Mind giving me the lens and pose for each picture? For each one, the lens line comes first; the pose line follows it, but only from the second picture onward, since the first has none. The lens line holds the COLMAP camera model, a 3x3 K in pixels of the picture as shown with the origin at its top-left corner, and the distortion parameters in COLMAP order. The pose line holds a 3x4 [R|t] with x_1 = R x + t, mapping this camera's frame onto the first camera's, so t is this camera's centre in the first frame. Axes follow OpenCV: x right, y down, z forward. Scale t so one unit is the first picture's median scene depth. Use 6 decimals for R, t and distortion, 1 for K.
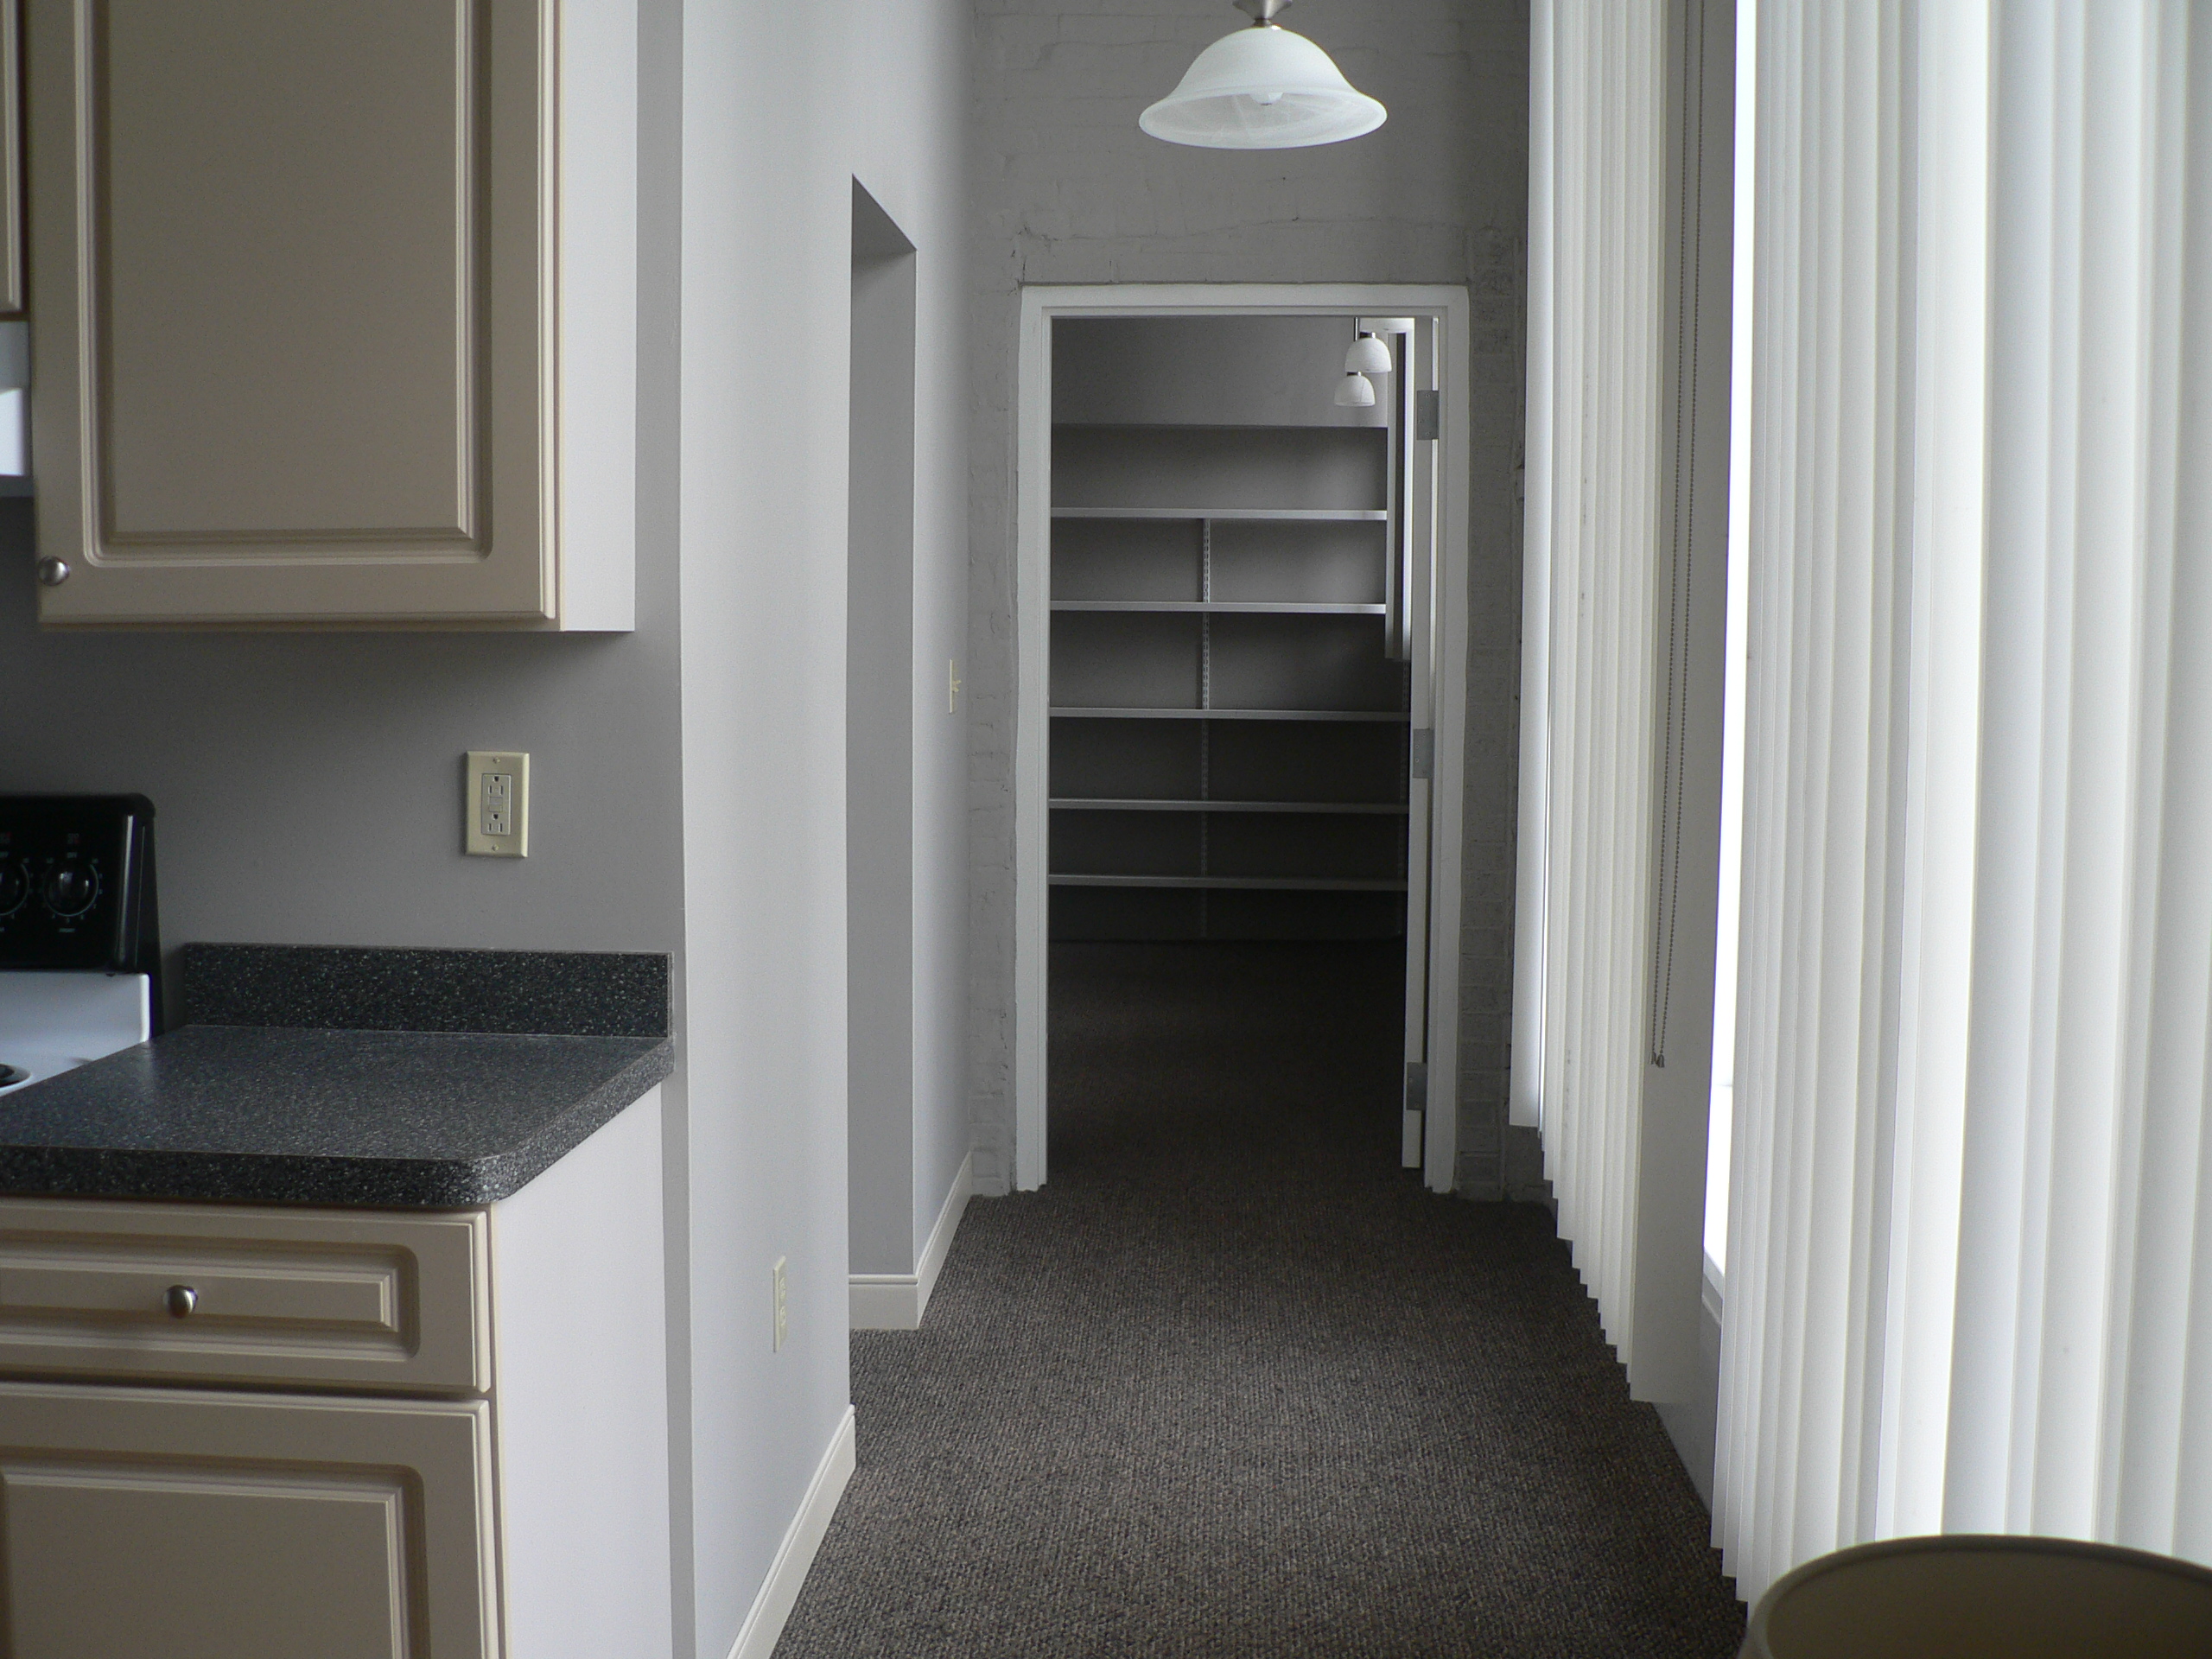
lens RADIAL K [[2318.3, 0, 1106.9], [0, 2318.3, 820.1], [0, 0, 1]] dist [-0.186691, 0.161094]
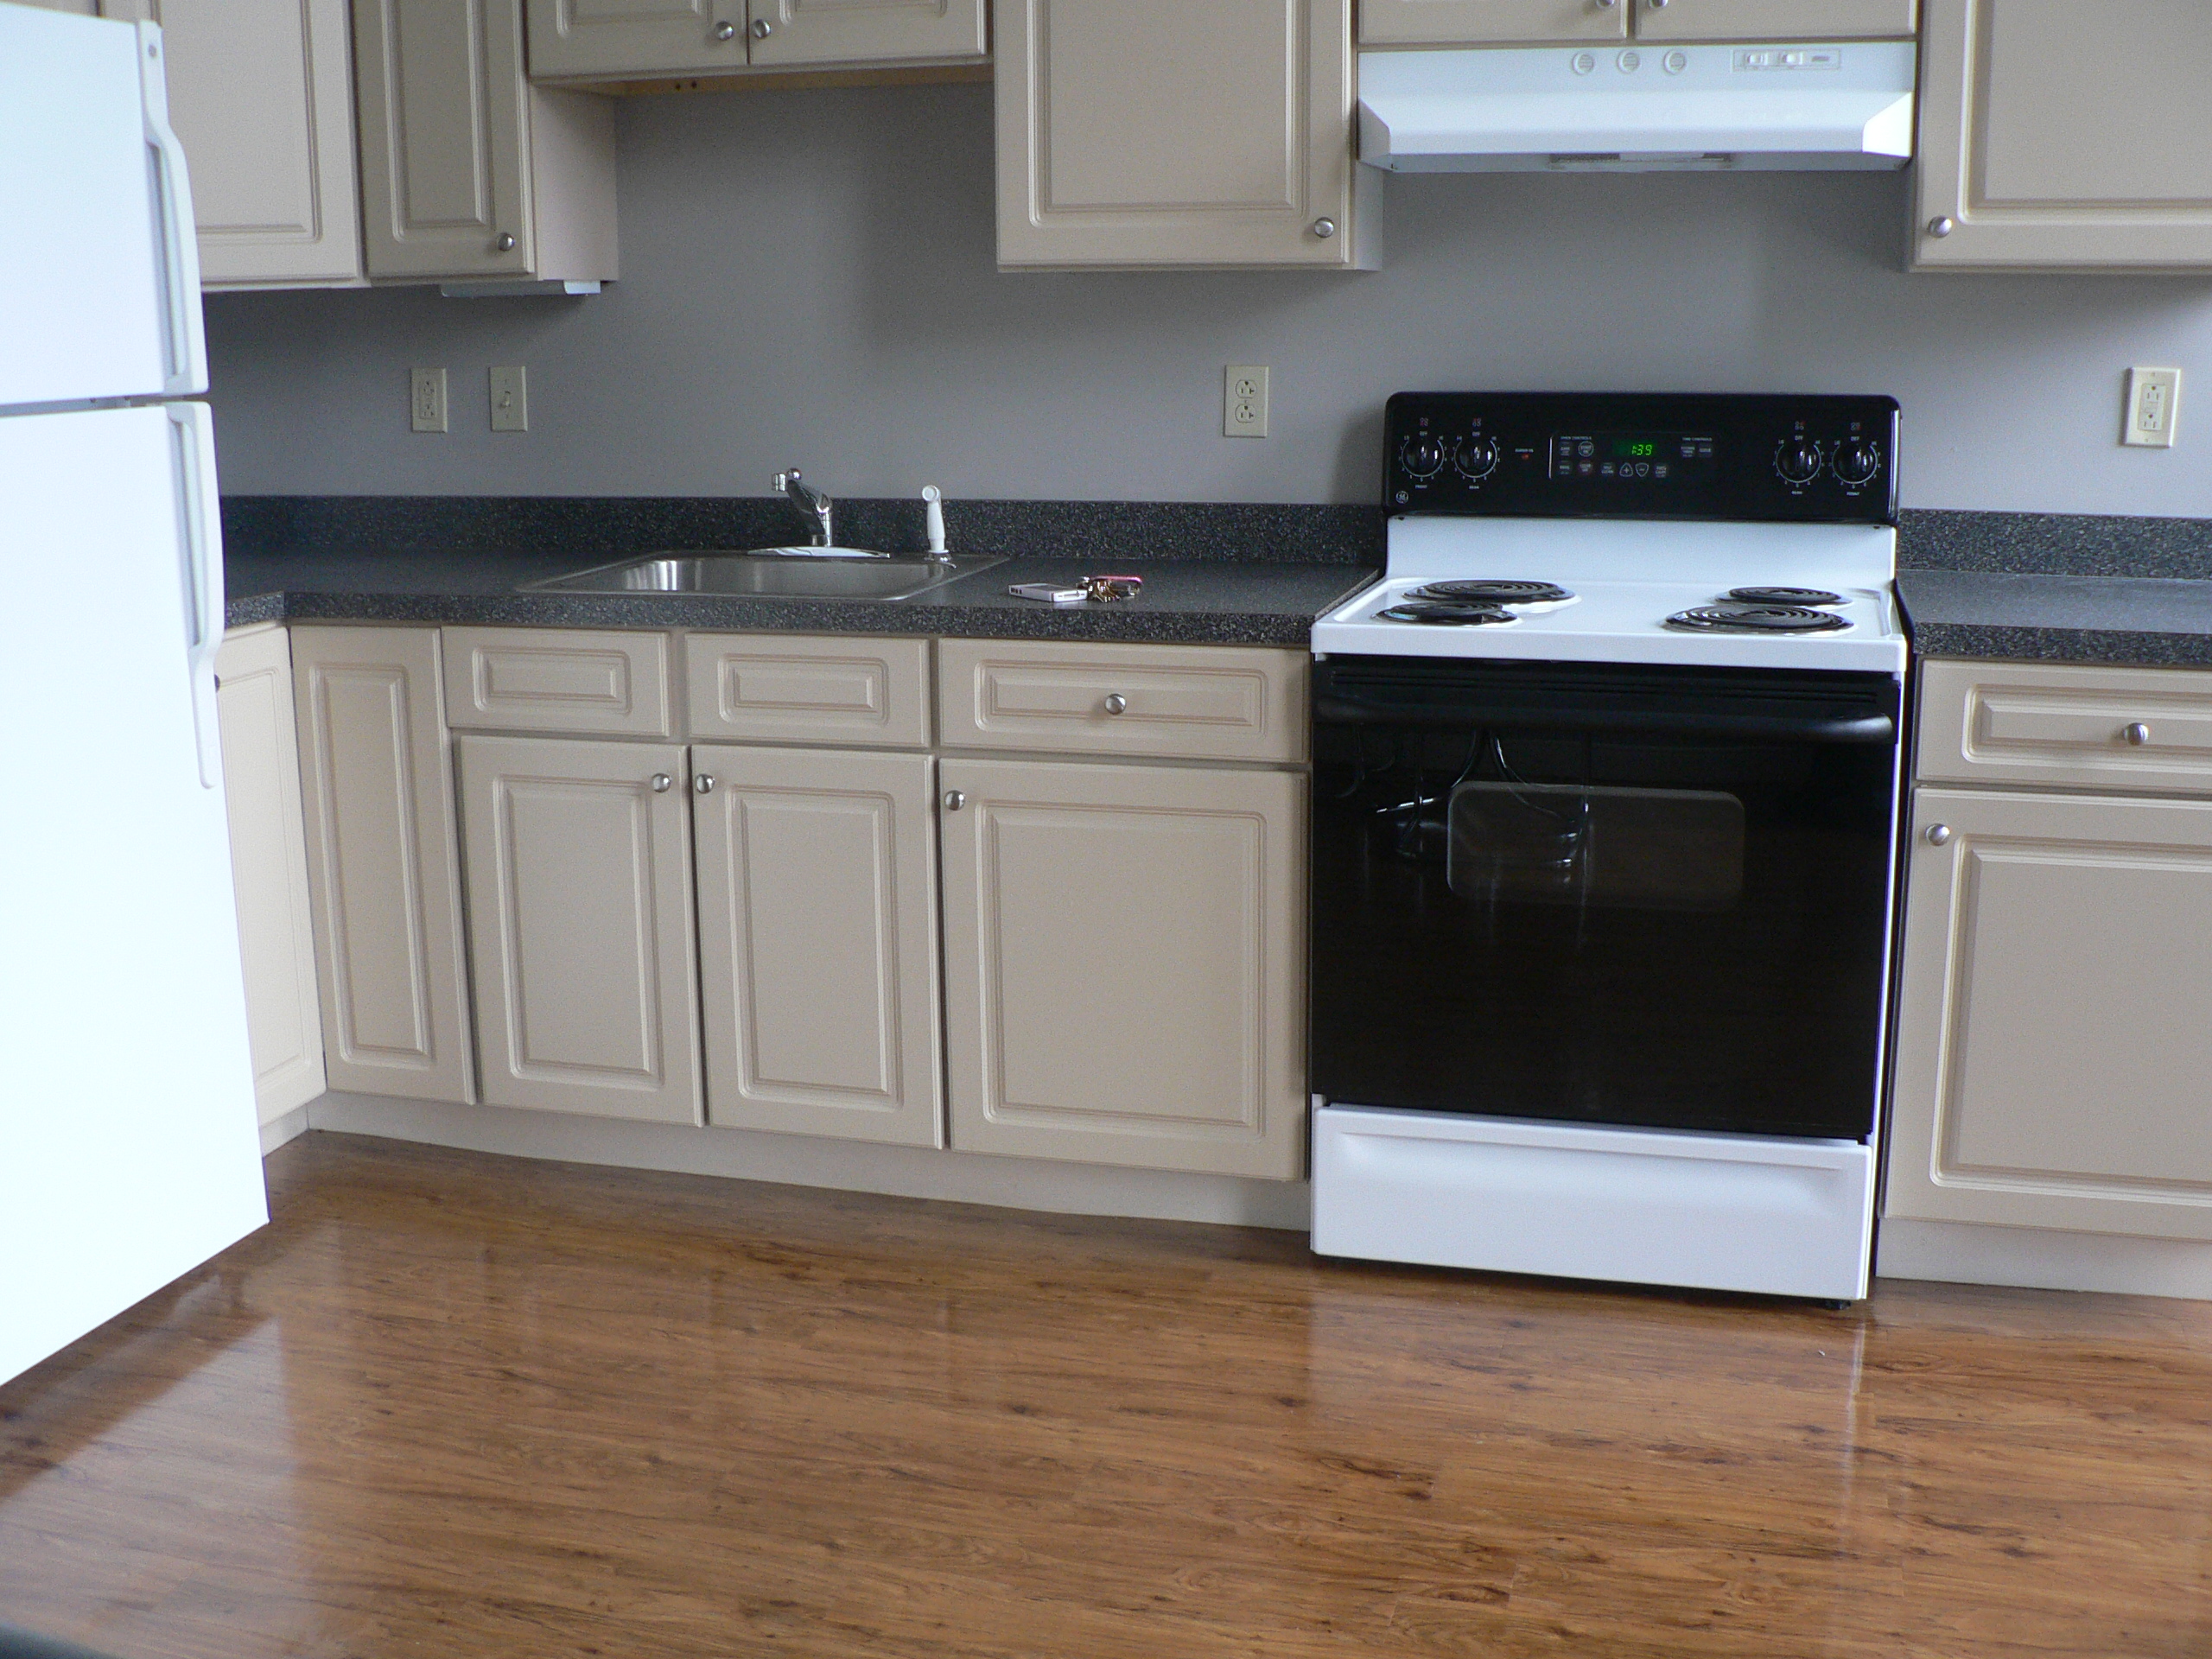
lens RADIAL K [[2318.3, 0, 1106.9], [0, 2318.3, 820.1], [0, 0, 1]] dist [-0.186691, 0.161094]
pose [[0.973205, 0.035109, -0.227243, -0.559415], [-0.002625, 0.989906, 0.141701, 0.049147], [0.229924, -0.137307, 0.963474, -0.439219]]
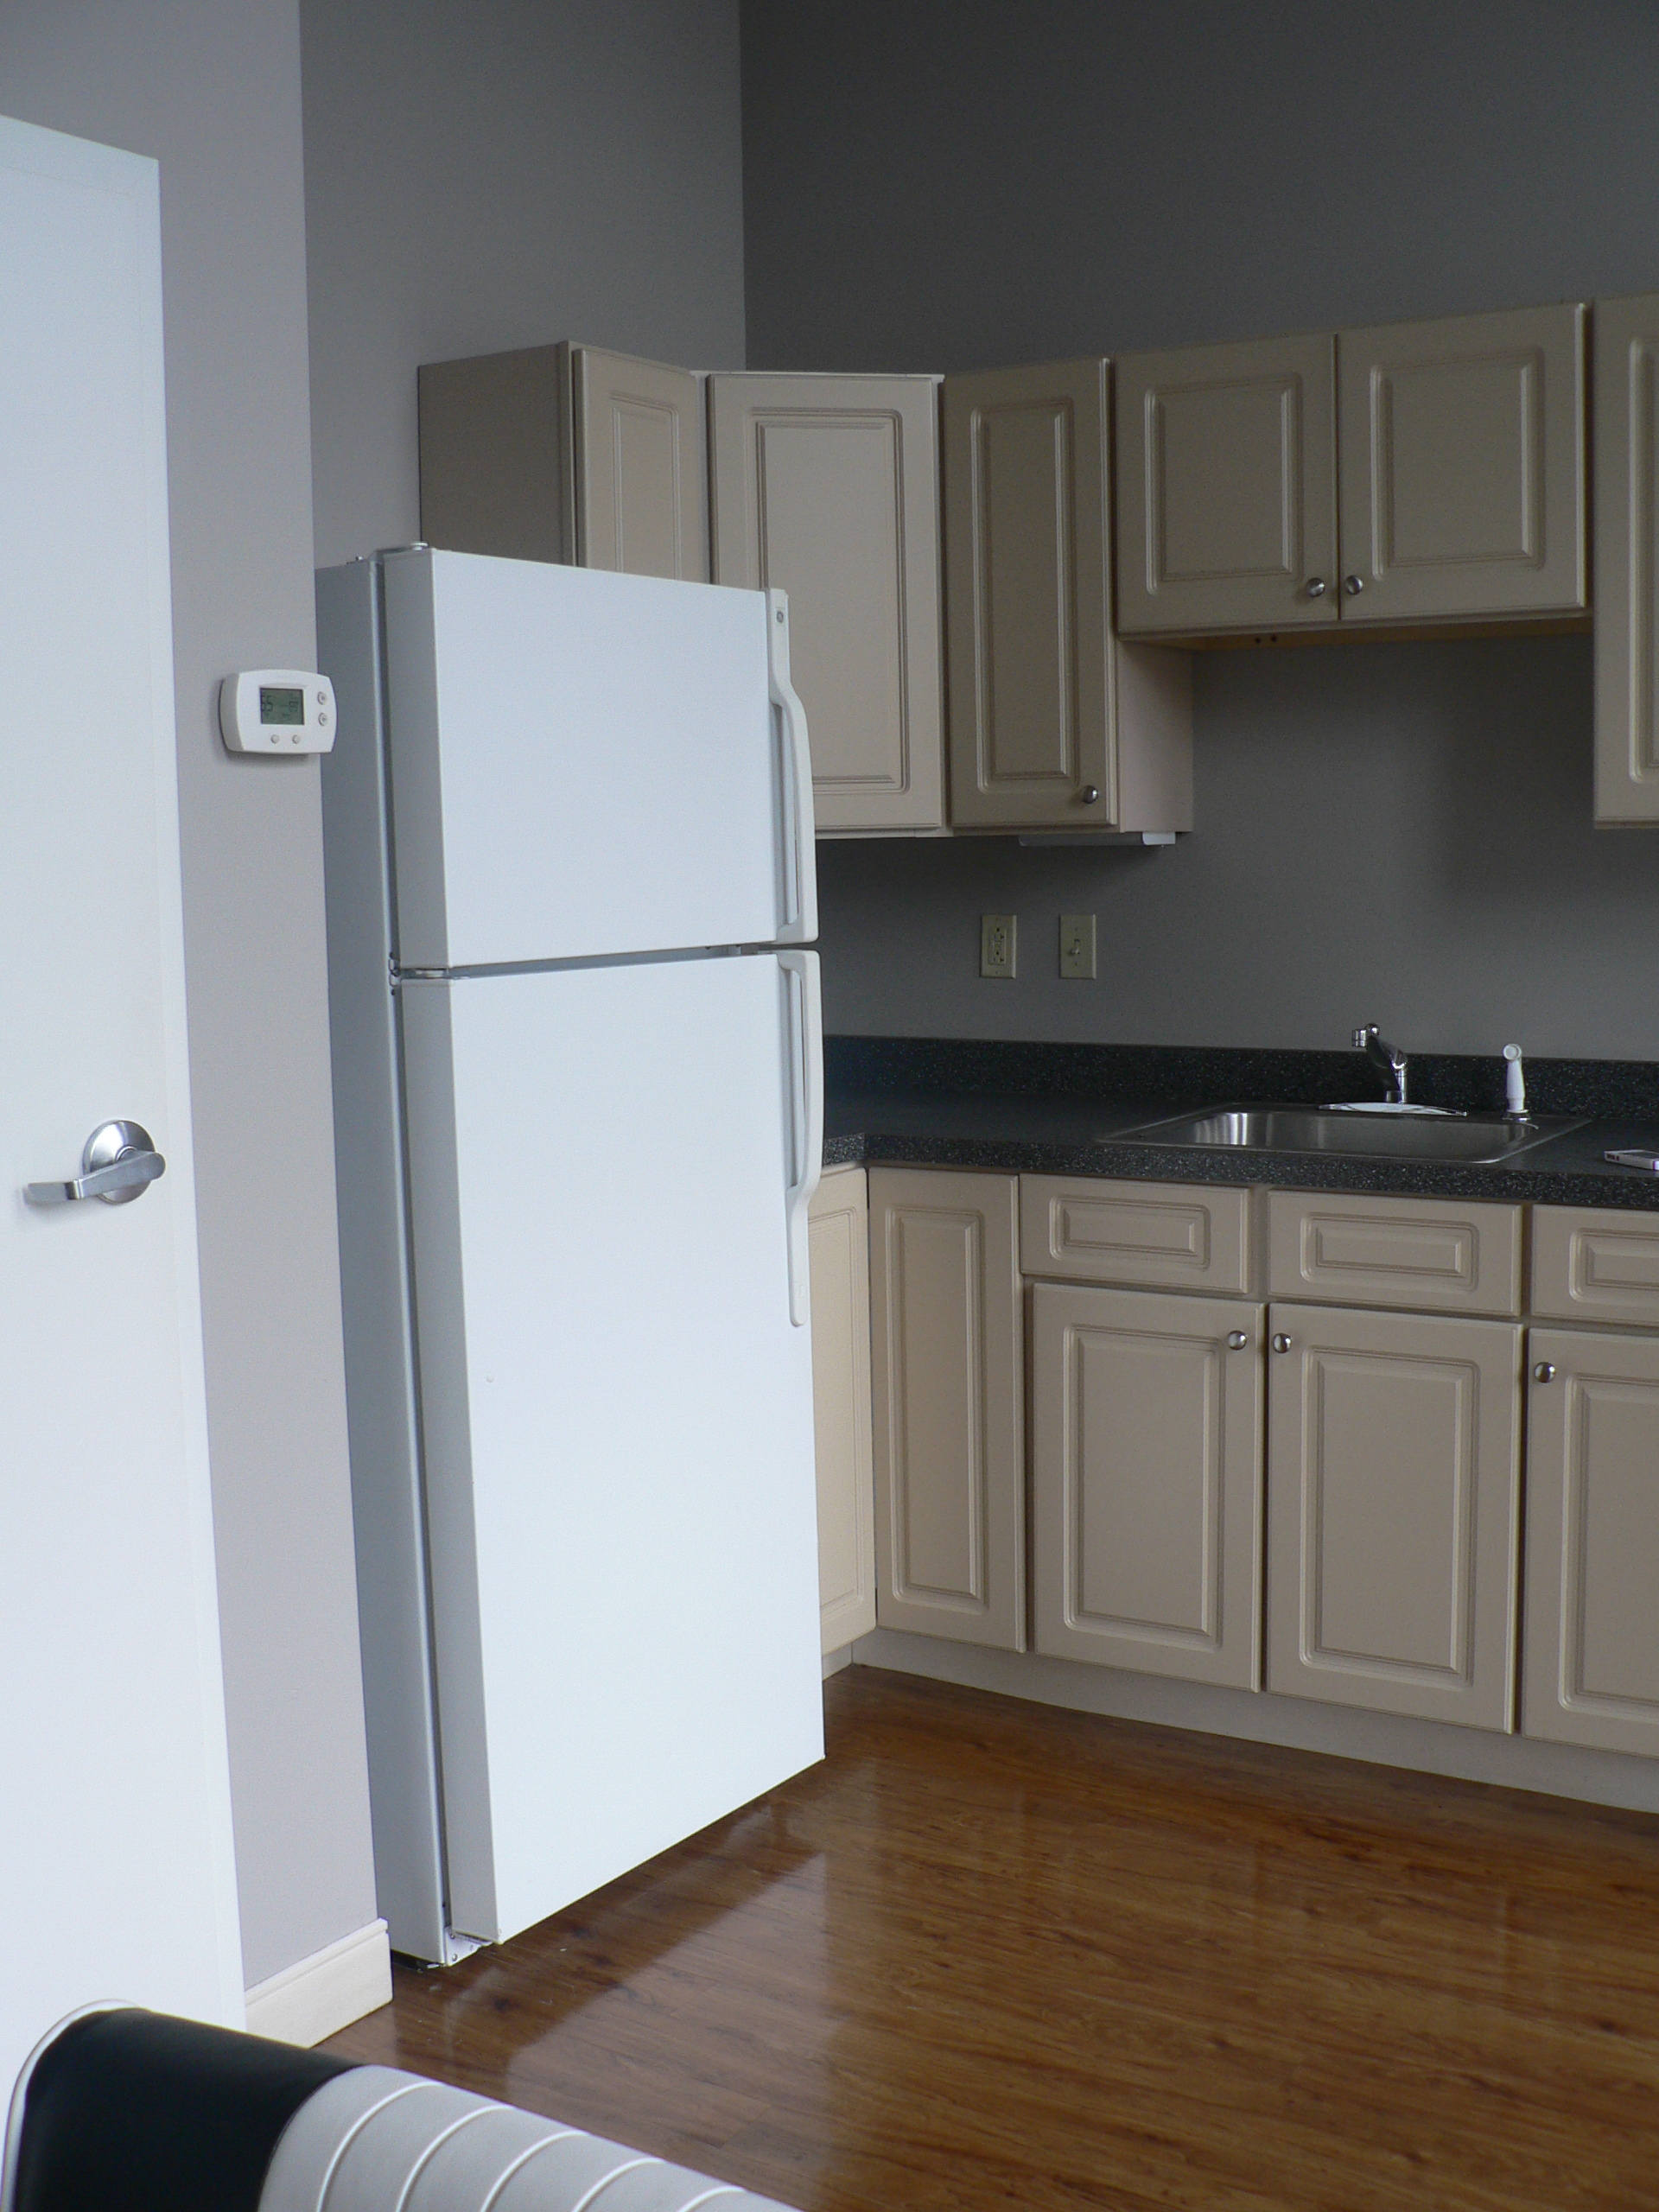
lens RADIAL K [[2318.3, 0, 829.5], [0, 2318.3, 1106.0], [0, 0, 1]] dist [-0.186691, 0.161094]
pose [[0.865823, 0.032392, -0.499301, -0.887054], [-0.011982, 0.998958, 0.044029, -0.015250], [0.500207, -0.032139, 0.865309, -0.508555]]
